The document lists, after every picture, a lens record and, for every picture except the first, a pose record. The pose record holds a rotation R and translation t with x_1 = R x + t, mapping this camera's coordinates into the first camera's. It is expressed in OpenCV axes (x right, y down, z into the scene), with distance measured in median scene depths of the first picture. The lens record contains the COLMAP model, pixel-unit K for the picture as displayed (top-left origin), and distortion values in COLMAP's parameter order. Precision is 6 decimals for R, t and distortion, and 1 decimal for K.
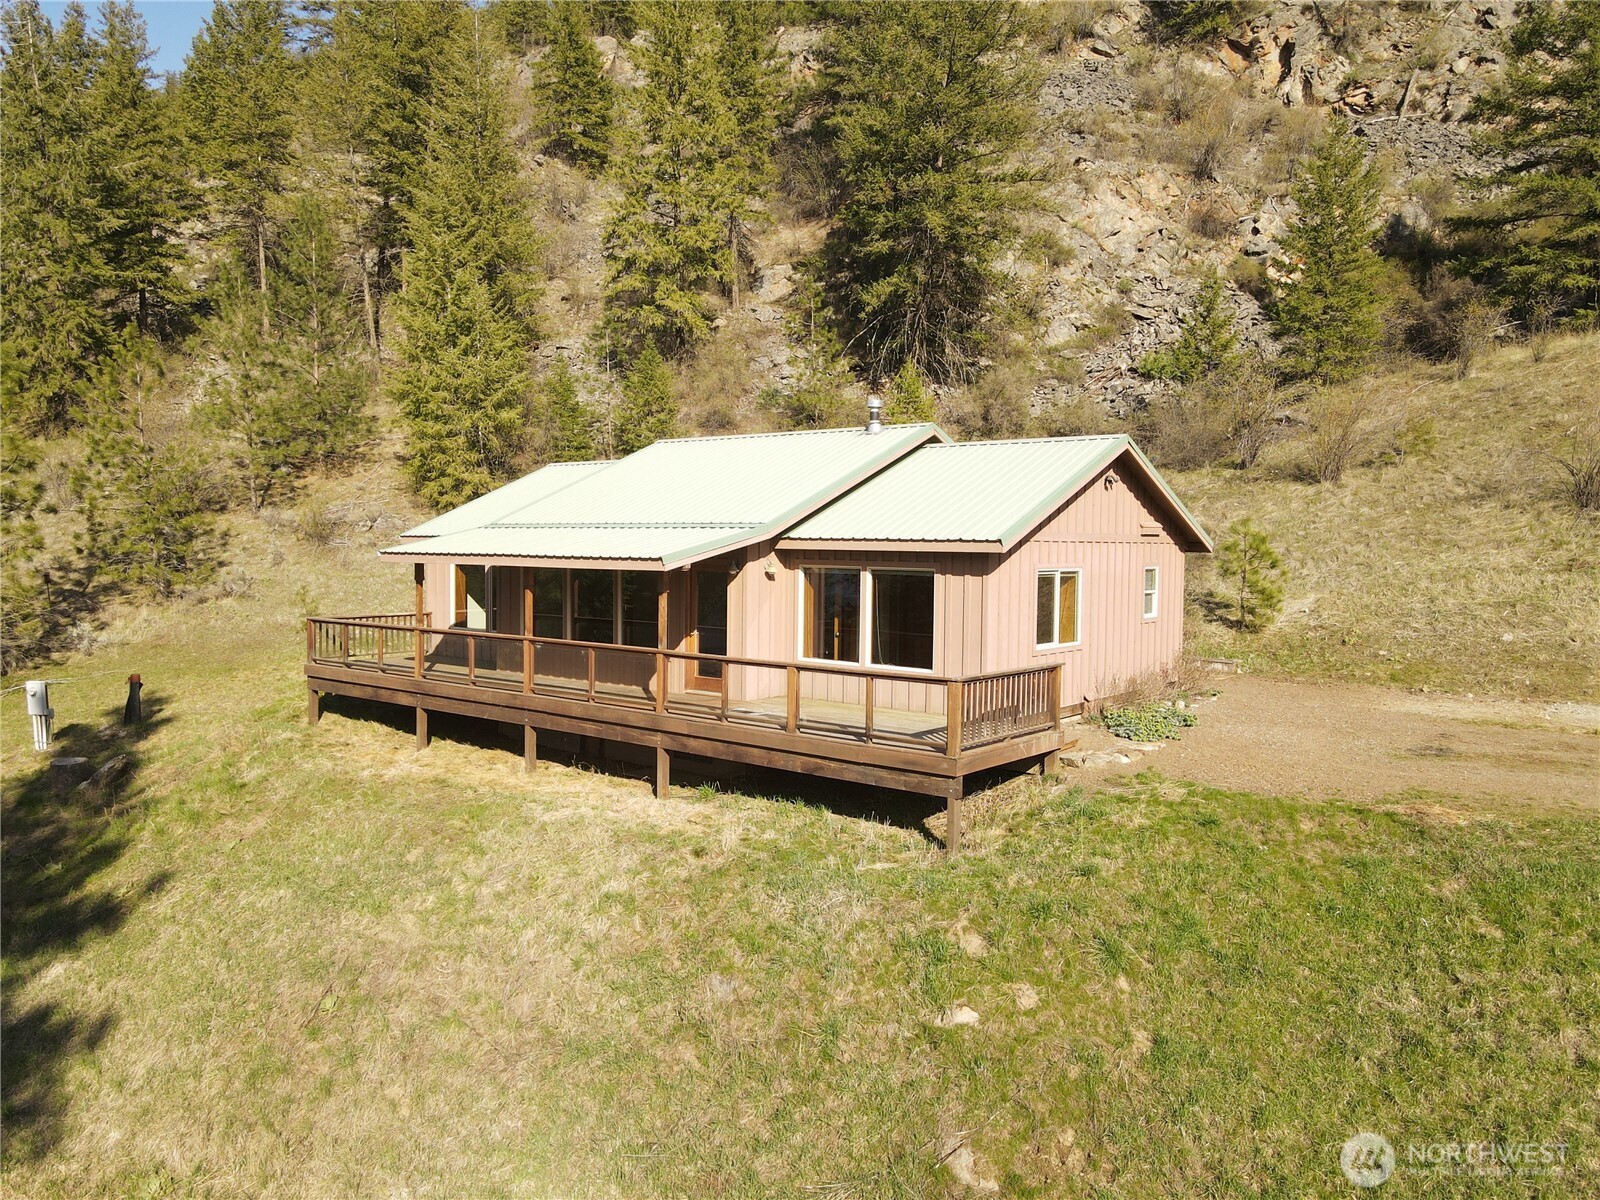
lens RADIAL K [[1161.3, 0, 801.5], [0, 1161.3, 624.5], [0, 0, 1]] dist [0.010309, 0.014187]
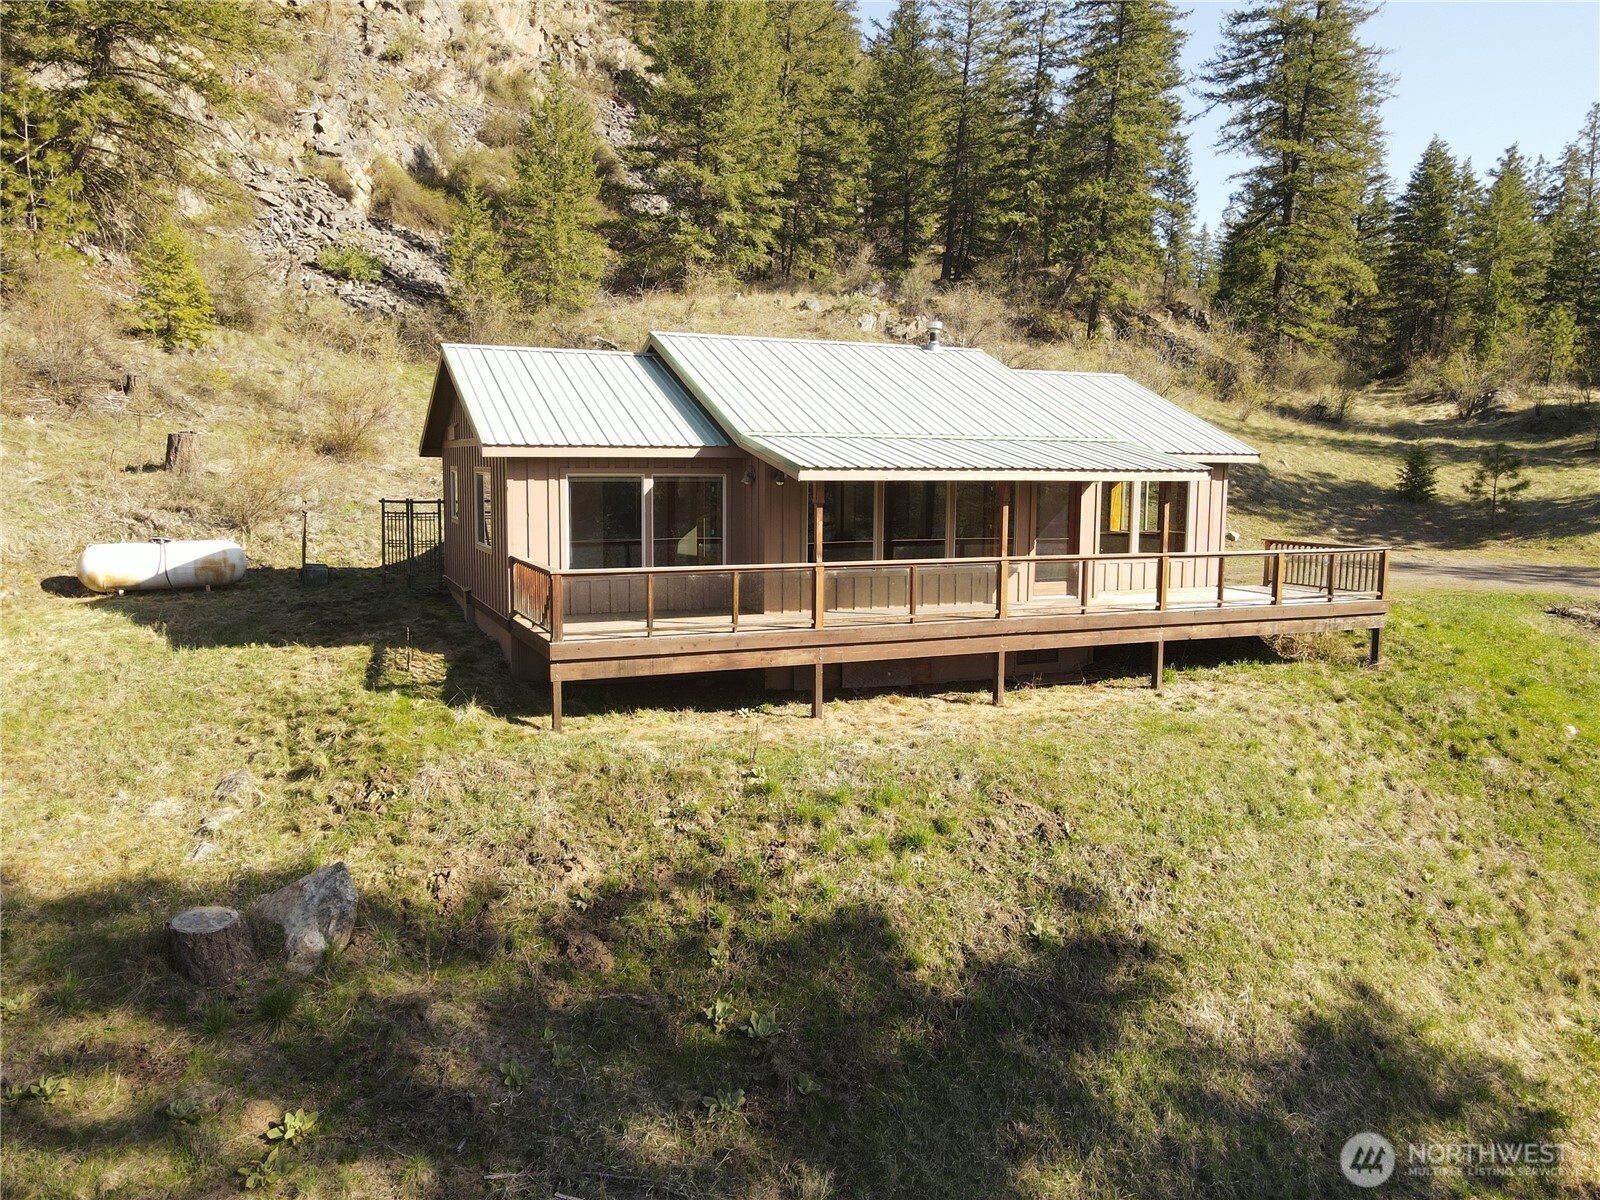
lens RADIAL K [[1161.3, 0, 801.5], [0, 1161.3, 624.5], [0, 0, 1]] dist [0.010309, 0.014187]
pose [[0.474364, -0.124201, 0.871524, -1.004397], [0.060761, 0.992256, 0.108334, -0.040374], [-0.878230, 0.001565, 0.478237, 0.623265]]
